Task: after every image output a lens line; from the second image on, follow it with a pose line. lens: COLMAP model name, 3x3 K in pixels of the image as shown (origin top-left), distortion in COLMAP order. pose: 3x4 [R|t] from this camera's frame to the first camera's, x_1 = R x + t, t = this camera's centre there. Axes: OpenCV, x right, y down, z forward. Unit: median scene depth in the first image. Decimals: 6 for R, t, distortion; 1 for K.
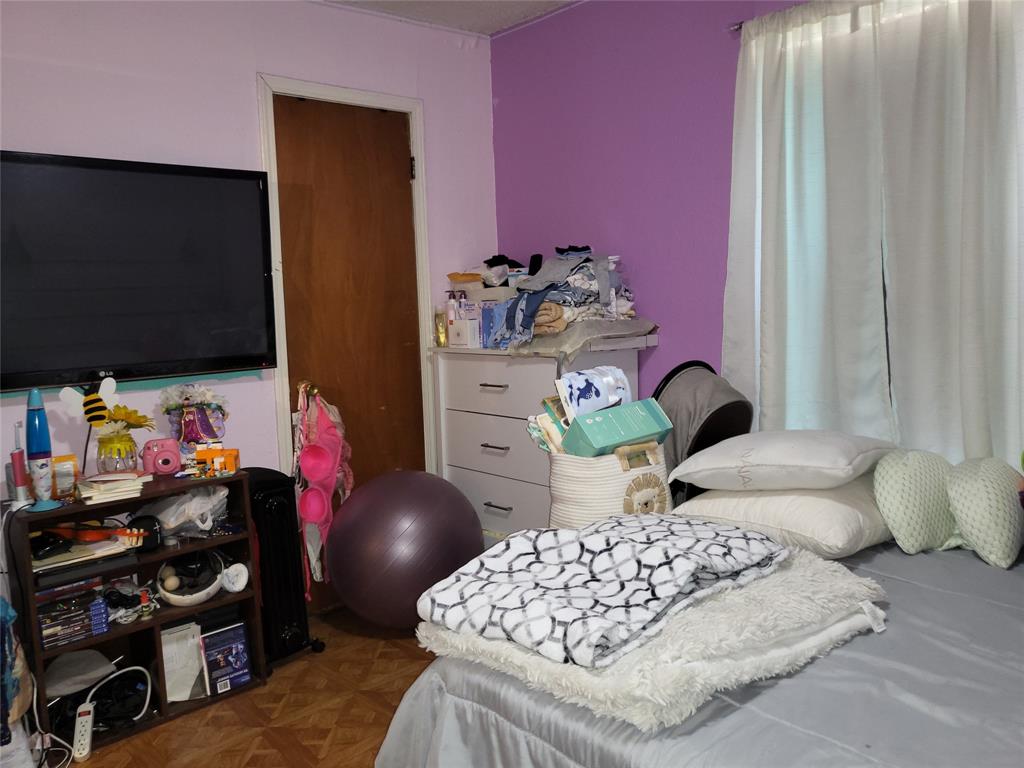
lens RADIAL K [[796.5, 0, 513.6], [0, 796.5, 383.8], [0, 0, 1]] dist [-0.015488, 0.061908]
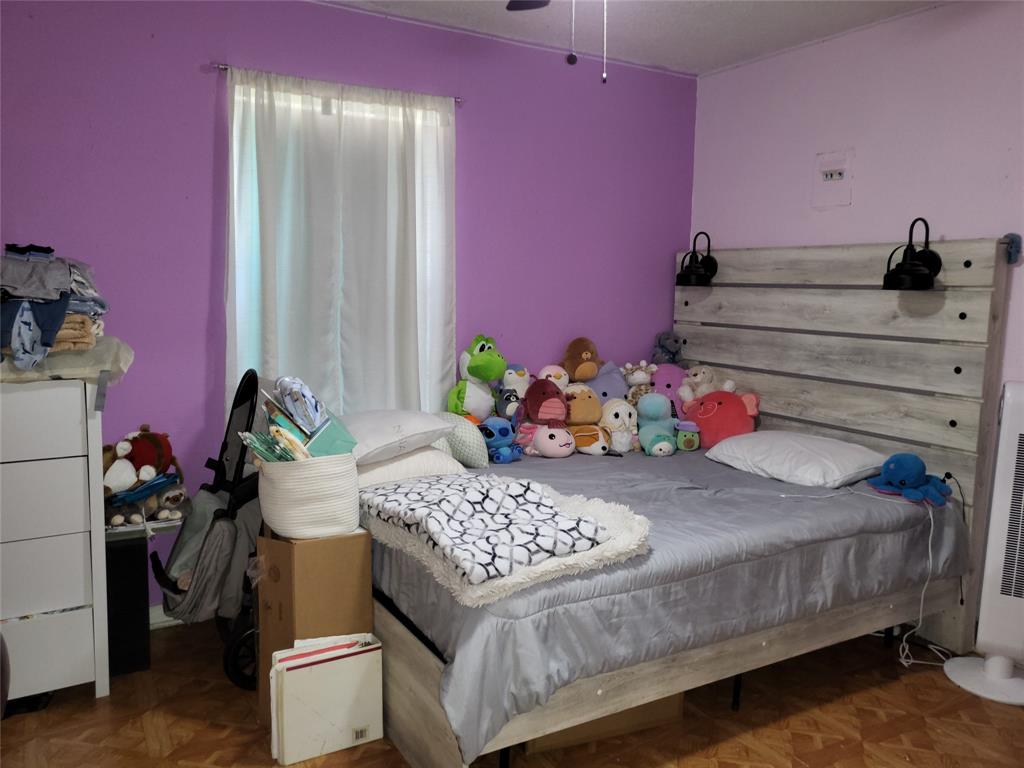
lens RADIAL K [[796.5, 0, 514.6], [0, 796.5, 383.6], [0, 0, 1]] dist [-0.015488, 0.061908]
pose [[0.191105, -0.082818, 0.978070, -1.306651], [0.086078, 0.994009, 0.067349, -0.084038], [-0.977788, 0.071319, 0.197089, 0.709663]]
